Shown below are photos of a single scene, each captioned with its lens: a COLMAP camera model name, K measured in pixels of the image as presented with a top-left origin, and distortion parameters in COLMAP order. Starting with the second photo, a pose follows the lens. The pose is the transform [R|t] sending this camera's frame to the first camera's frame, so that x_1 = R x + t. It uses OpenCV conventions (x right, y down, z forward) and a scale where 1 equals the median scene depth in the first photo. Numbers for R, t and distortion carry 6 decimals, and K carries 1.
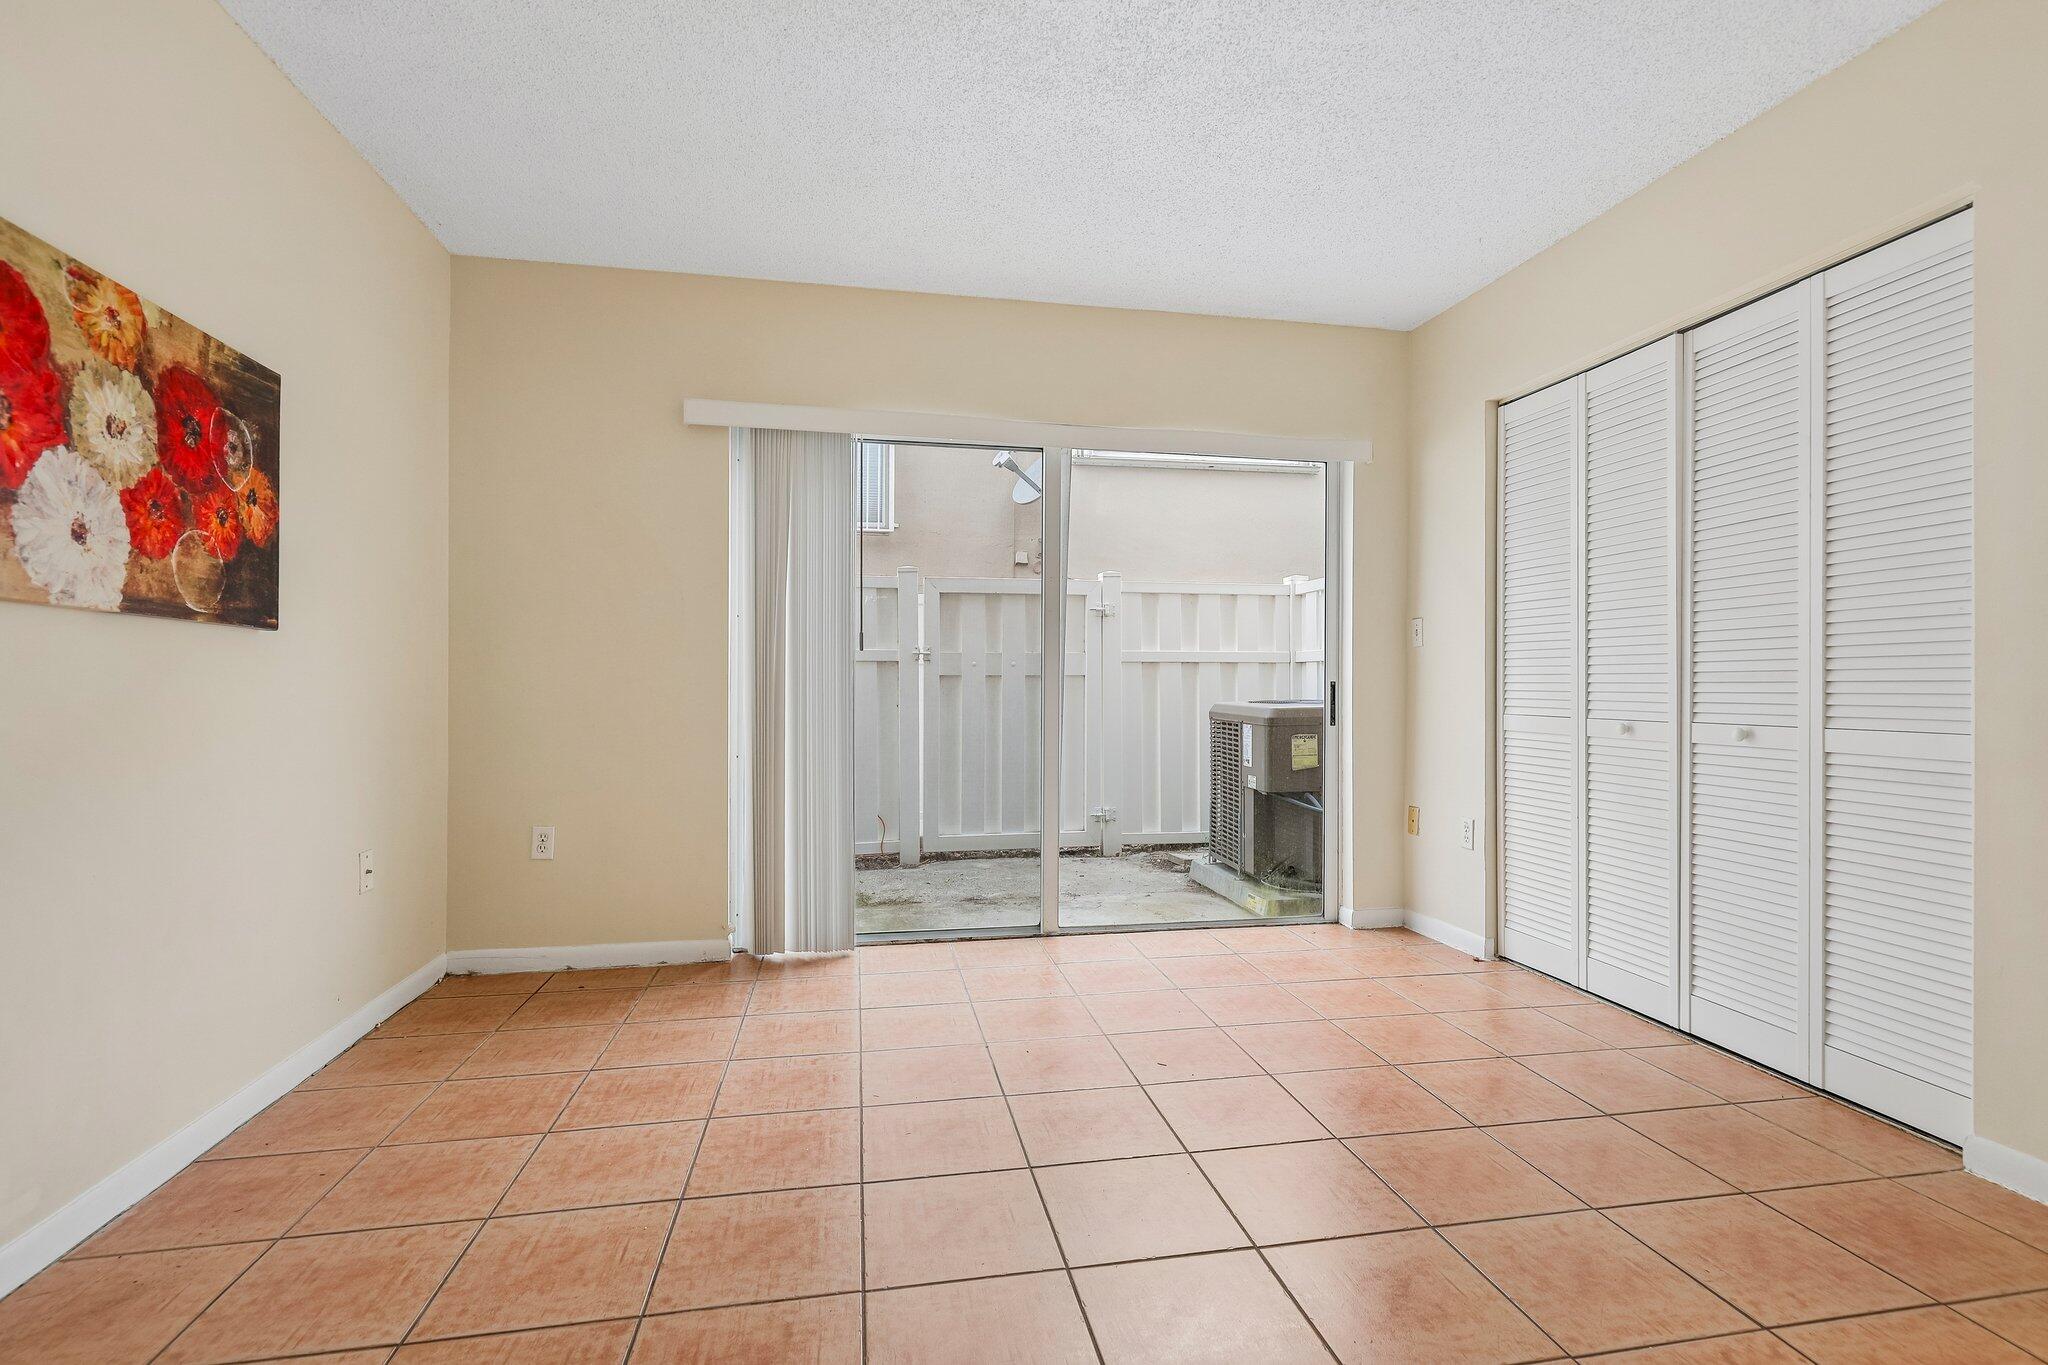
lens RADIAL K [[927.9, 0, 1029.1], [0, 927.9, 692.0], [0, 0, 1]] dist [-0.001590, -0.000257]
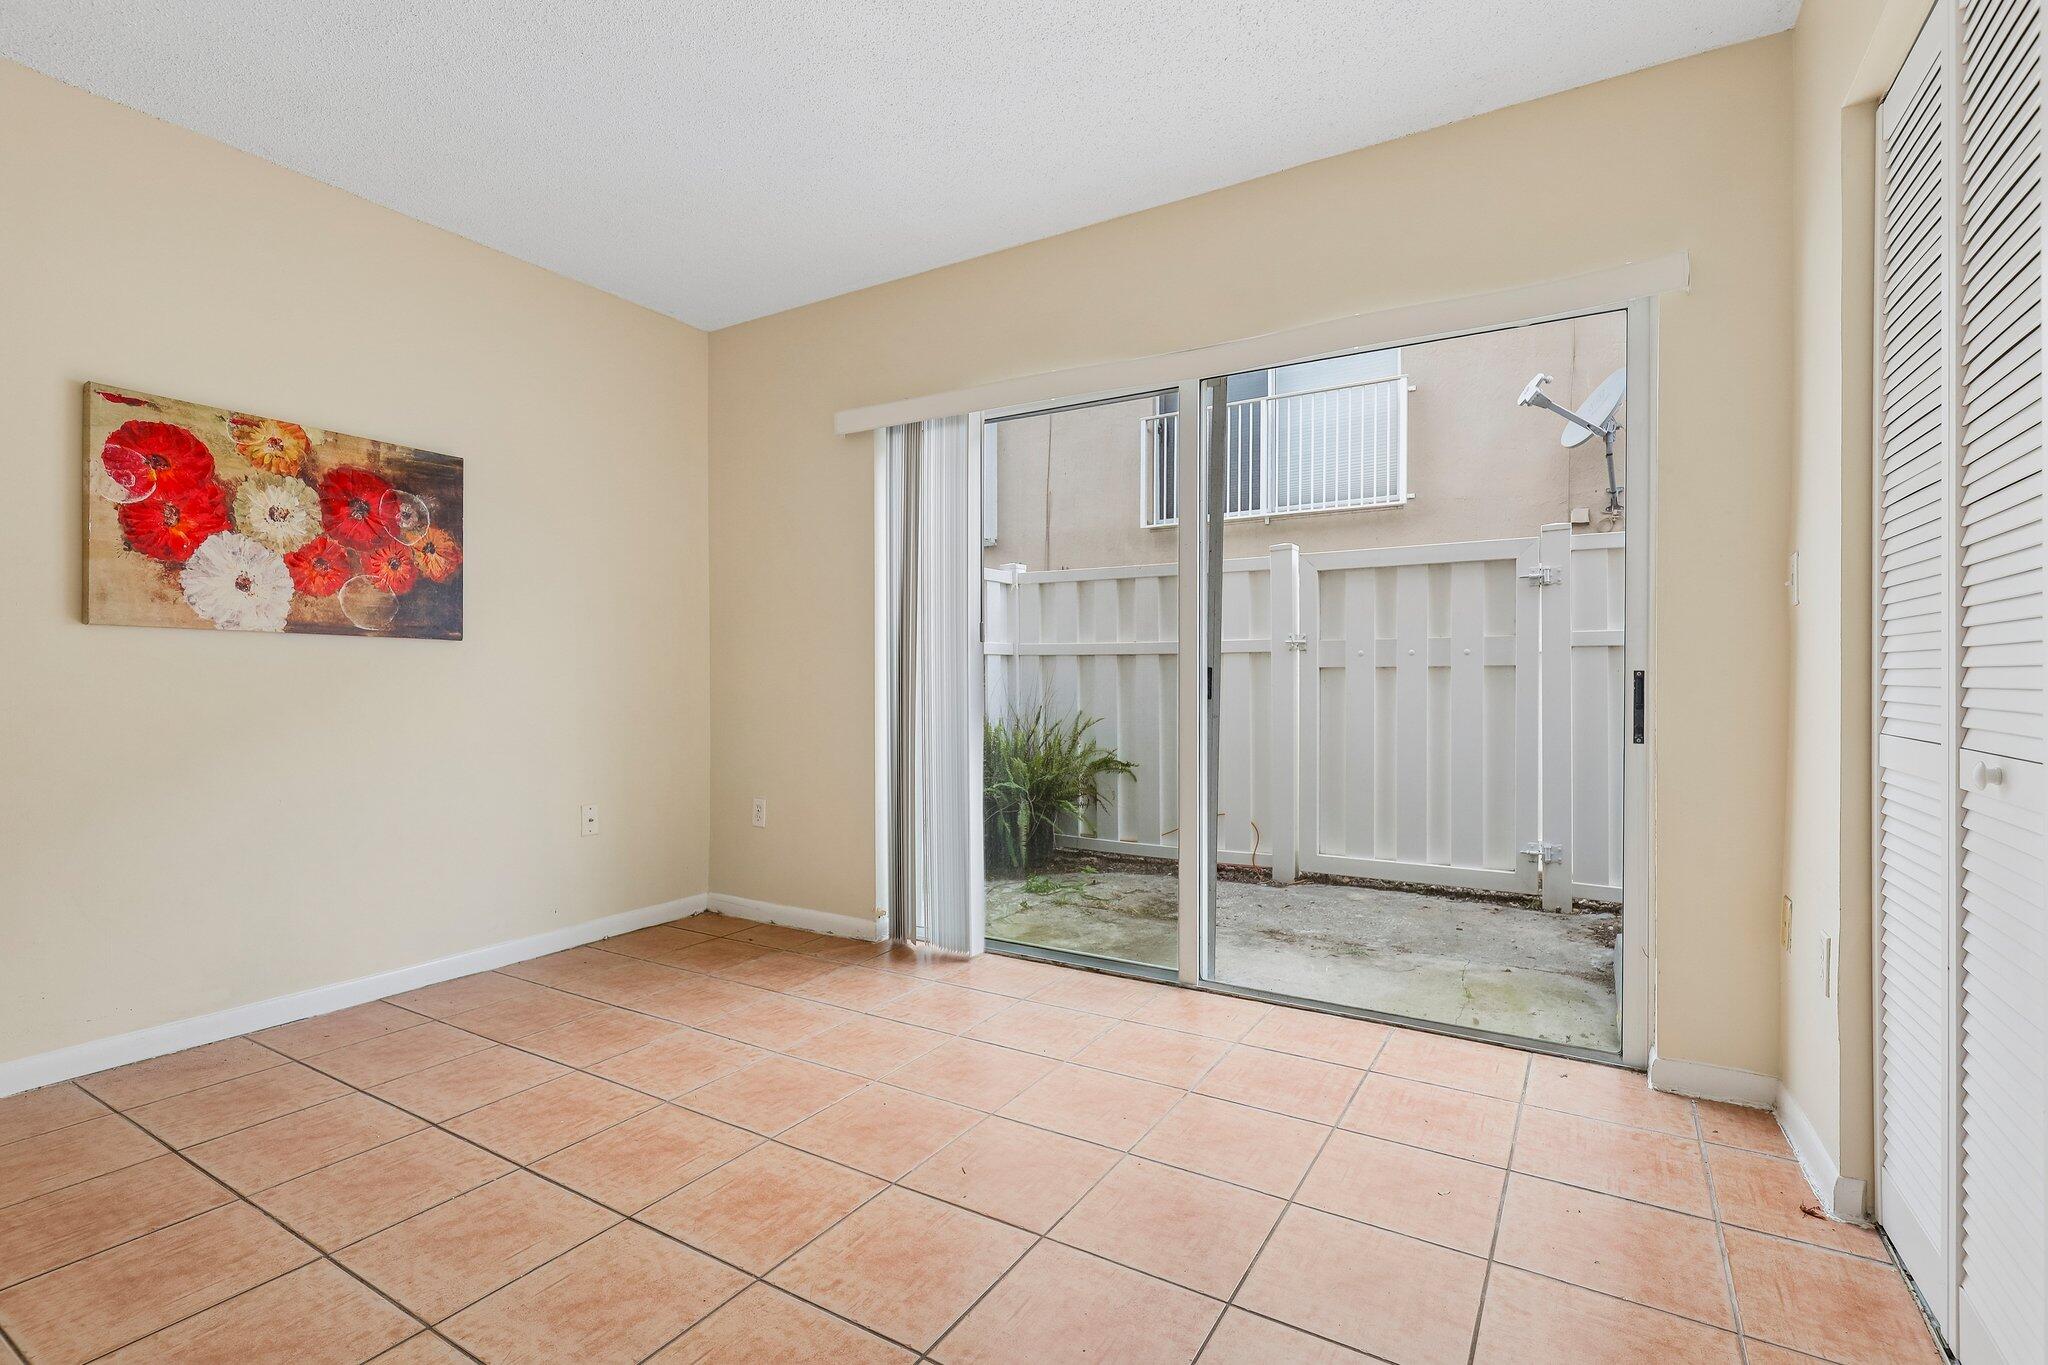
lens RADIAL K [[927.9, 0, 1029.1], [0, 927.9, 692.0], [0, 0, 1]] dist [-0.001590, -0.000257]
pose [[0.751265, 0.008552, -0.659945, 0.895929], [-0.004129, 0.999957, 0.008257, -0.004147], [0.659987, -0.003478, 0.751269, 0.595190]]
